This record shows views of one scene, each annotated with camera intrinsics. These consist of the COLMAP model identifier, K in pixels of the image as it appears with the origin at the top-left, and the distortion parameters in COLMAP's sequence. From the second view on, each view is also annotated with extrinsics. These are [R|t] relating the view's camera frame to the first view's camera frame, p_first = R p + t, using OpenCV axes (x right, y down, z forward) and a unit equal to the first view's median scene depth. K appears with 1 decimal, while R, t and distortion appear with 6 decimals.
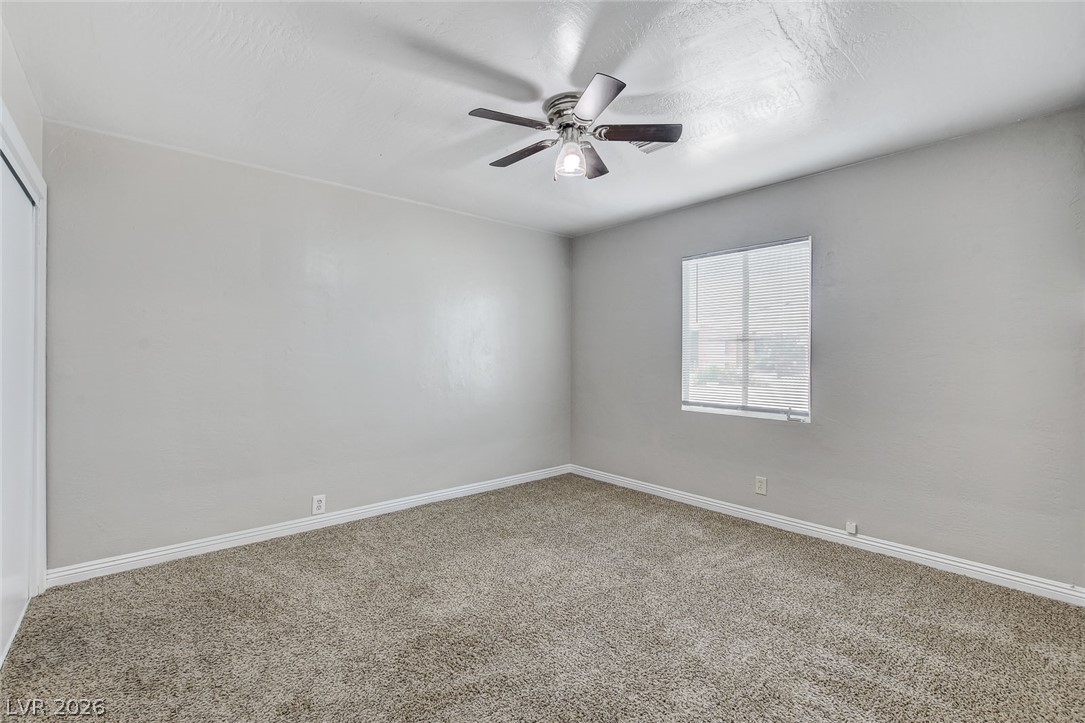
lens RADIAL K [[476.8, 0, 541.8], [0, 476.8, 361.3], [0, 0, 1]] dist [-0.020741, 0.003027]
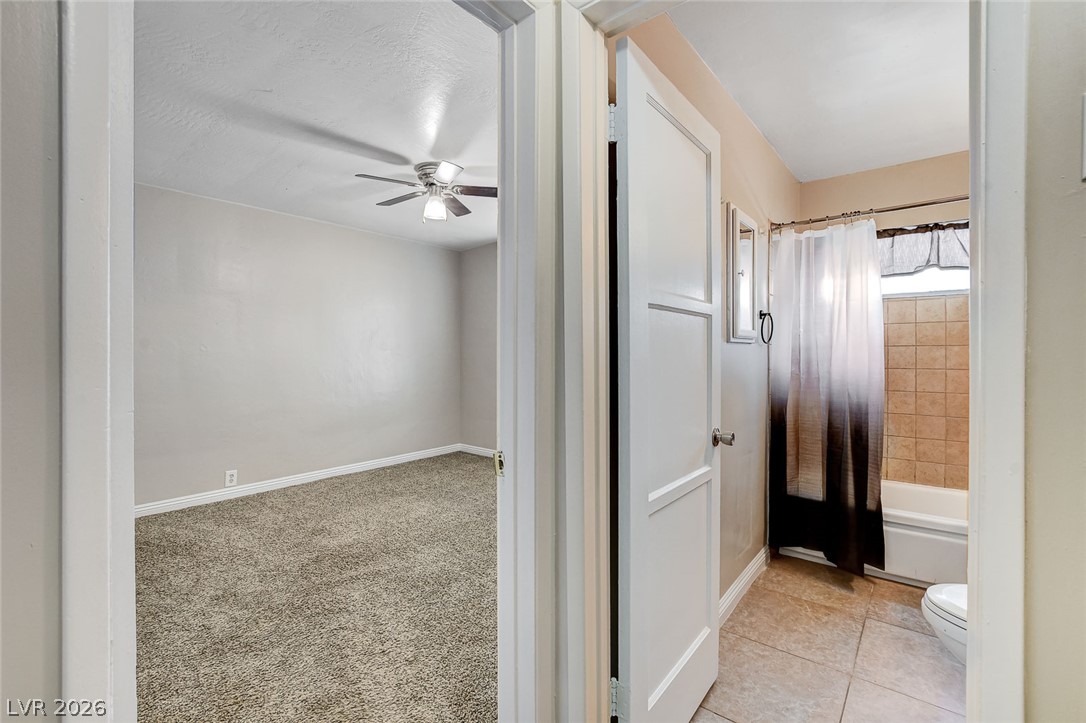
lens RADIAL K [[477.3, 0, 543.4], [0, 477.3, 355.1], [0, 0, 1]] dist [-0.020741, 0.003027]
pose [[0.985693, -0.003724, 0.168511, 0.124000], [0.004639, 0.999977, -0.005038, 0.007751], [-0.168489, 0.005747, 0.985687, -0.370955]]
